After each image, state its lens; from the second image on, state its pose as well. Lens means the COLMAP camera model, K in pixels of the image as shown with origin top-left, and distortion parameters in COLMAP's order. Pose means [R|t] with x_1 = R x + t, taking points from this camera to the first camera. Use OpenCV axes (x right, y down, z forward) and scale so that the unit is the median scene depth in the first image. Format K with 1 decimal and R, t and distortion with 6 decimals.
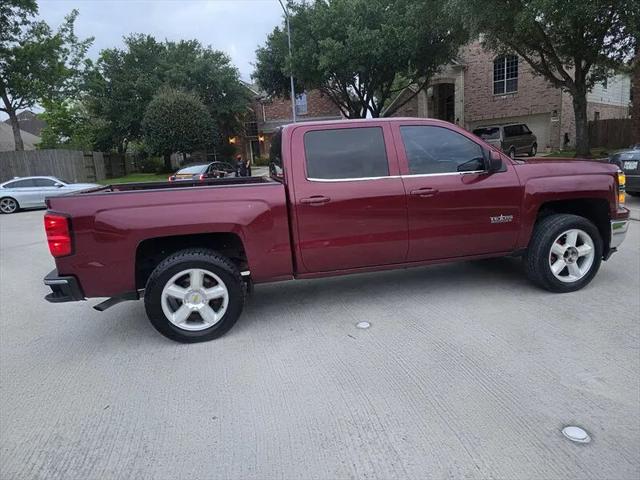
lens RADIAL K [[427.7, 0, 326.2], [0, 427.7, 232.5], [0, 0, 1]] dist [0.070437, -0.067525]
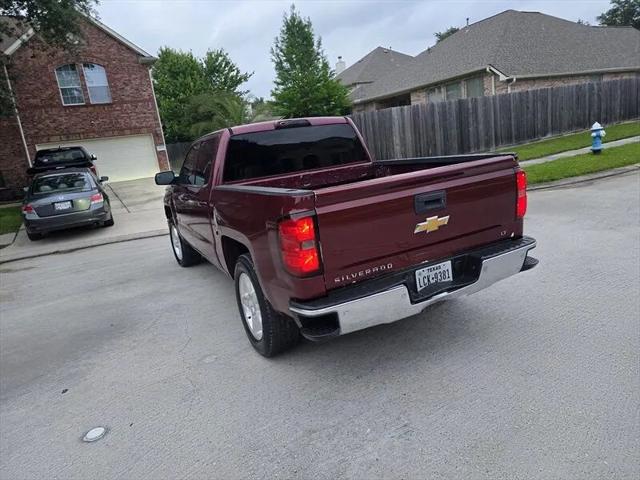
lens RADIAL K [[427.7, 0, 325.3], [0, 427.7, 236.3], [0, 0, 1]] dist [0.070437, -0.067525]
pose [[-0.259886, -0.112005, 0.959121, -0.263150], [0.310830, 0.930683, 0.192907, -0.040042], [-0.914245, 0.348257, -0.207057, 0.297775]]
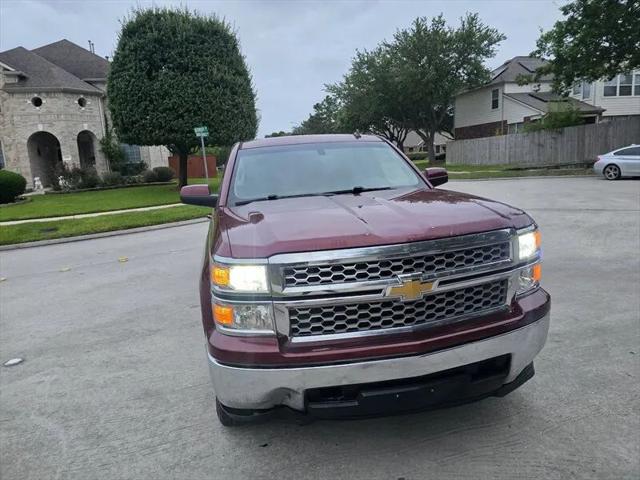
lens RADIAL K [[427.7, 0, 328.4], [0, 427.7, 232.5], [0, 0, 1]] dist [0.070437, -0.067525]
pose [[0.028454, 0.227422, -0.973381, 0.271885], [-0.116946, 0.967845, 0.222710, -0.069120], [0.992731, 0.107495, 0.054135, 0.262616]]
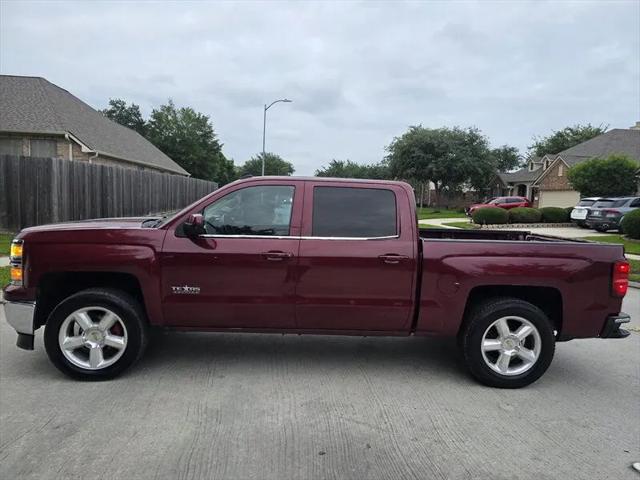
lens RADIAL K [[427.7, 0, 321.5], [0, 427.7, 246.9], [0, 0, 1]] dist [0.070437, -0.067525]
pose [[-0.987187, 0.001258, 0.159562, -0.025336], [0.045274, 0.961082, 0.272527, -0.094453], [-0.153010, 0.276259, -0.948825, 0.499325]]
